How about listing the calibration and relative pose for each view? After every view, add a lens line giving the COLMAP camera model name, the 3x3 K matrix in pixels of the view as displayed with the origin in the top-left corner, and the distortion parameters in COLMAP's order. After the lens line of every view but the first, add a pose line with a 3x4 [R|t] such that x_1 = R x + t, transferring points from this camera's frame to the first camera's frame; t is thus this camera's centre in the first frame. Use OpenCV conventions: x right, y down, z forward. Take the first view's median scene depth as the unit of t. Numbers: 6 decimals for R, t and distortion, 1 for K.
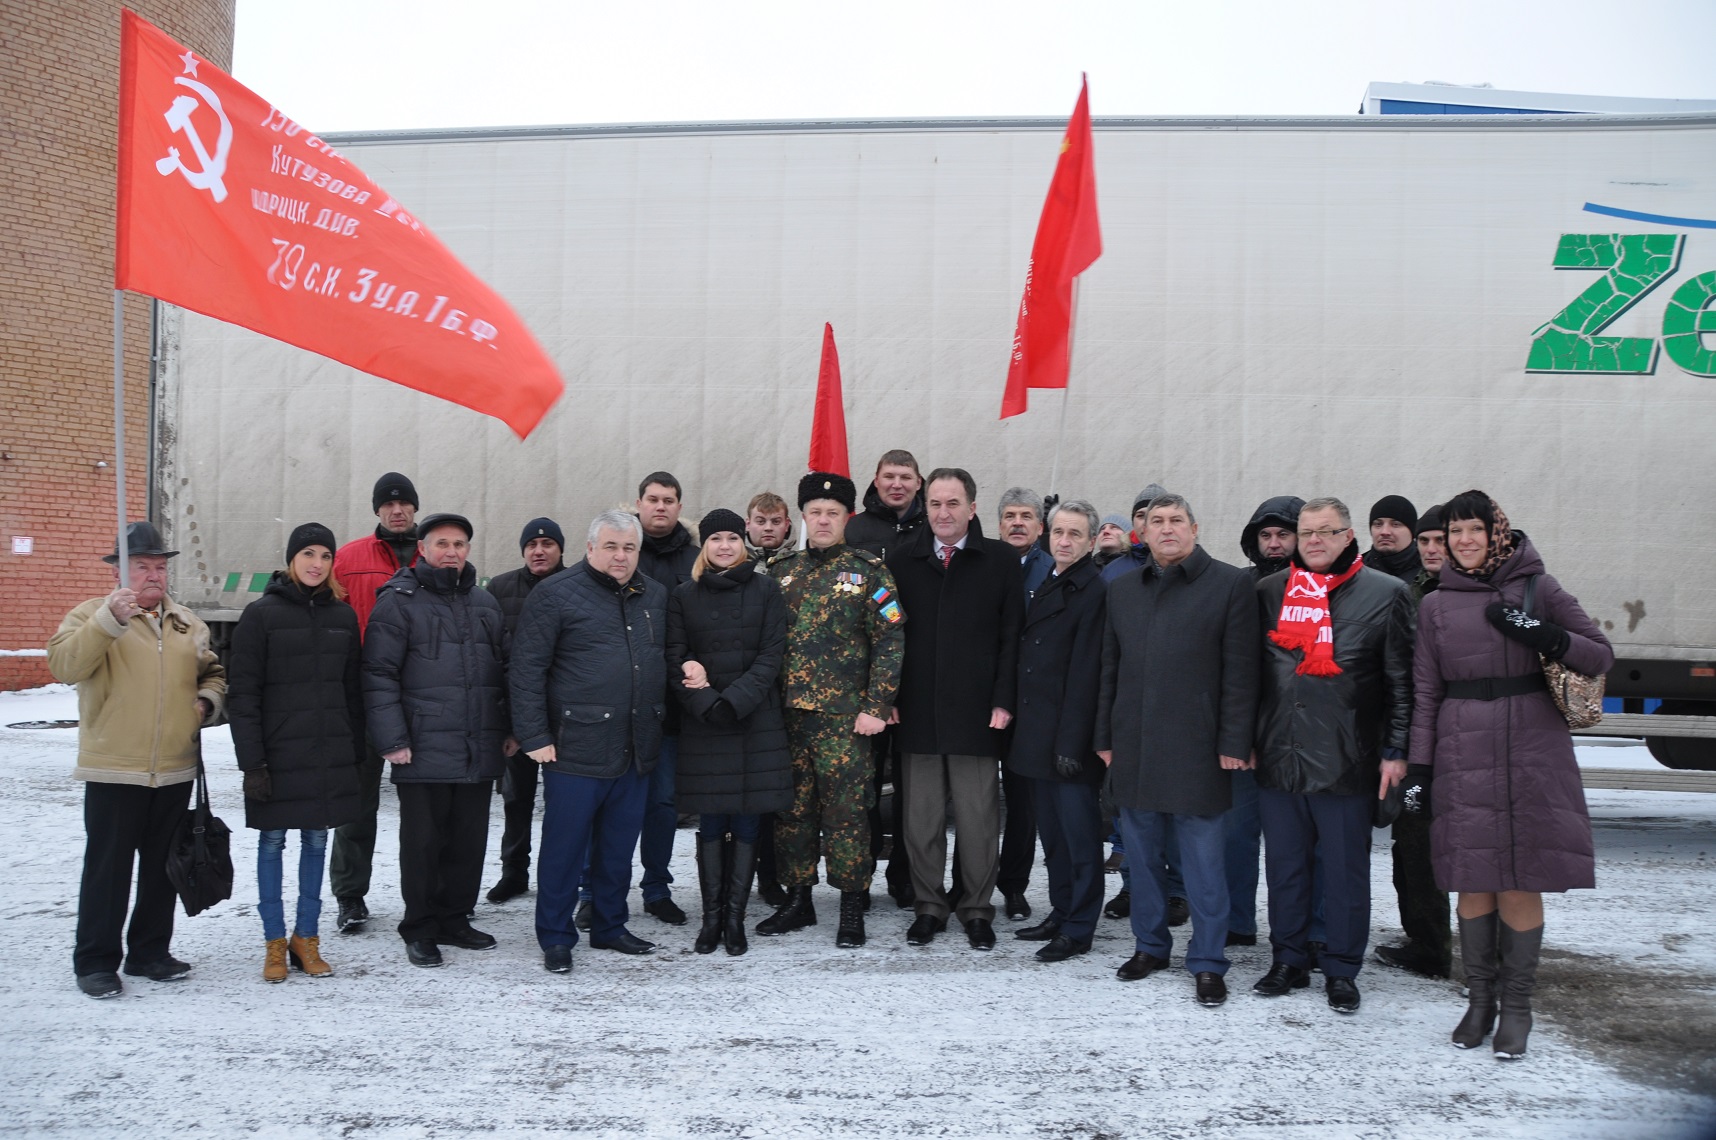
lens RADIAL K [[1371.7, 0, 858.0], [0, 1371.7, 570.0], [0, 0, 1]] dist [-0.154682, 0.193041]
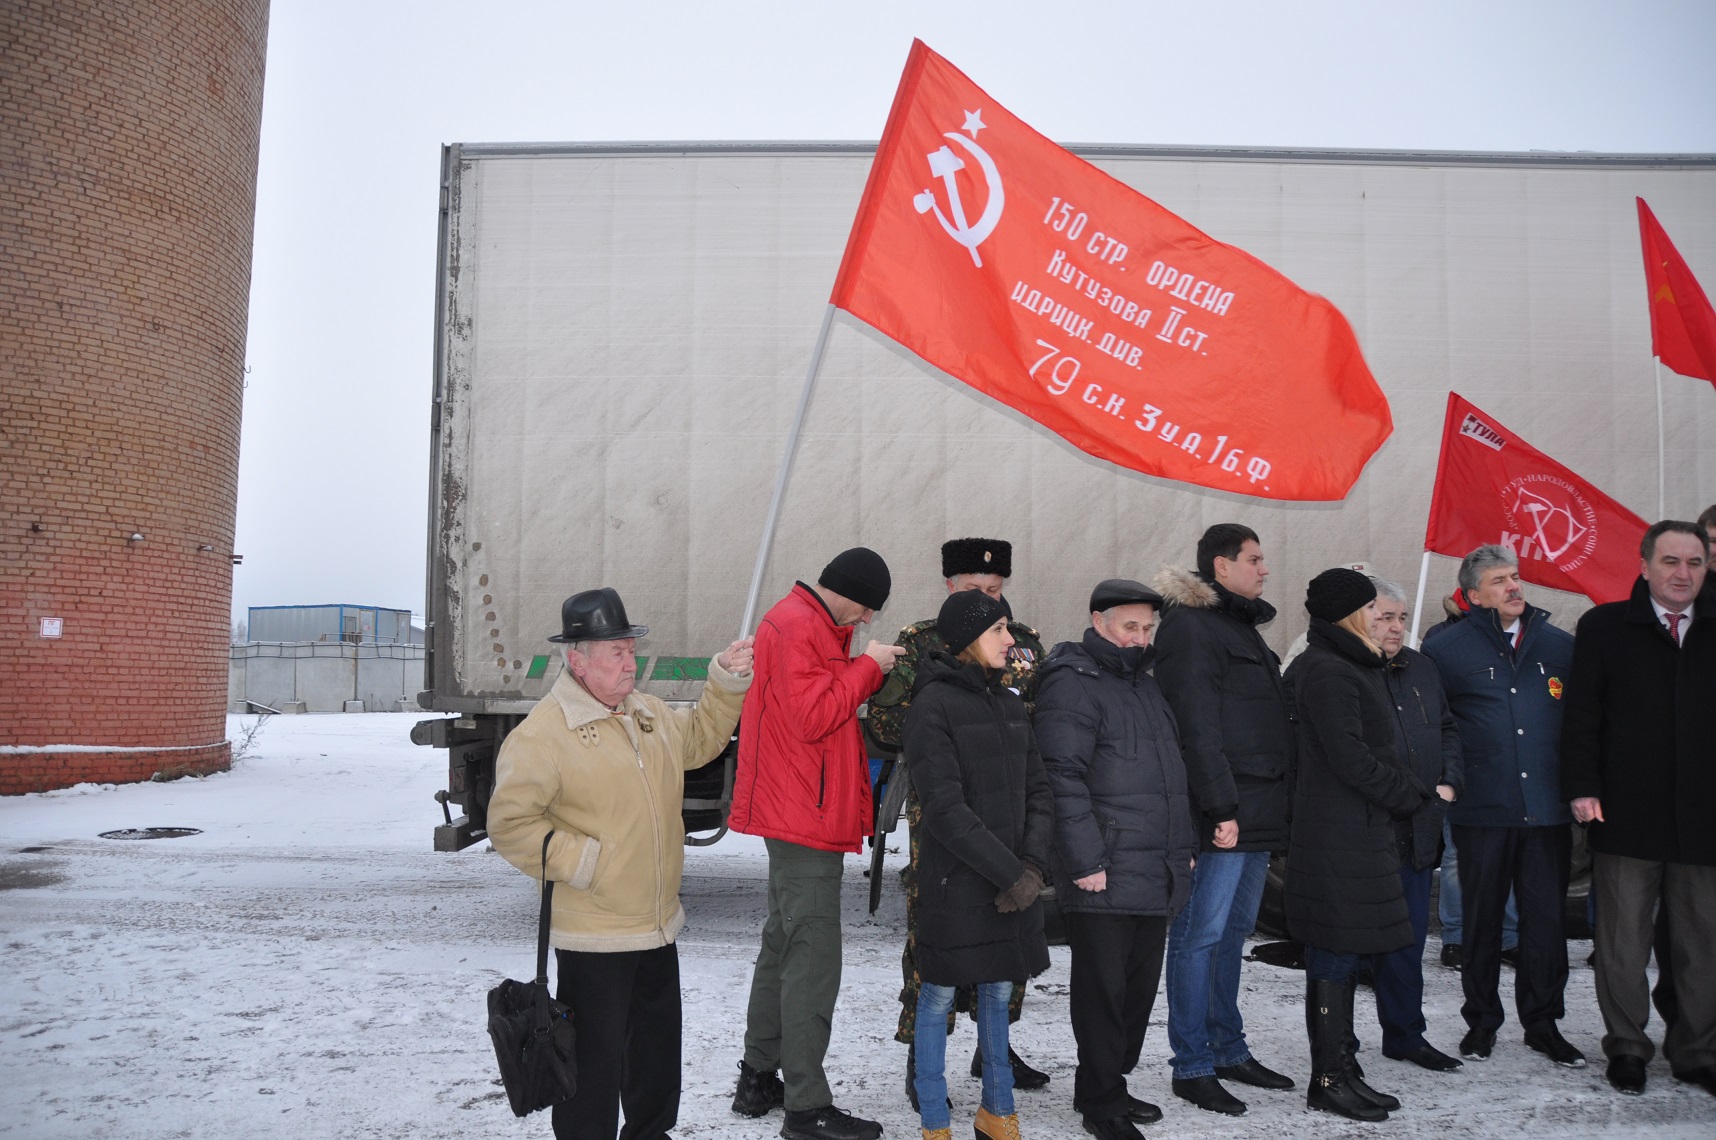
lens RADIAL K [[1371.7, 0, 858.0], [0, 1371.7, 570.0], [0, 0, 1]] dist [-0.154682, 0.193041]
pose [[0.996422, -0.003838, 0.084428, -0.163795], [0.008831, 0.998228, -0.058845, 0.000143], [-0.084052, 0.059380, 0.994691, 0.067246]]
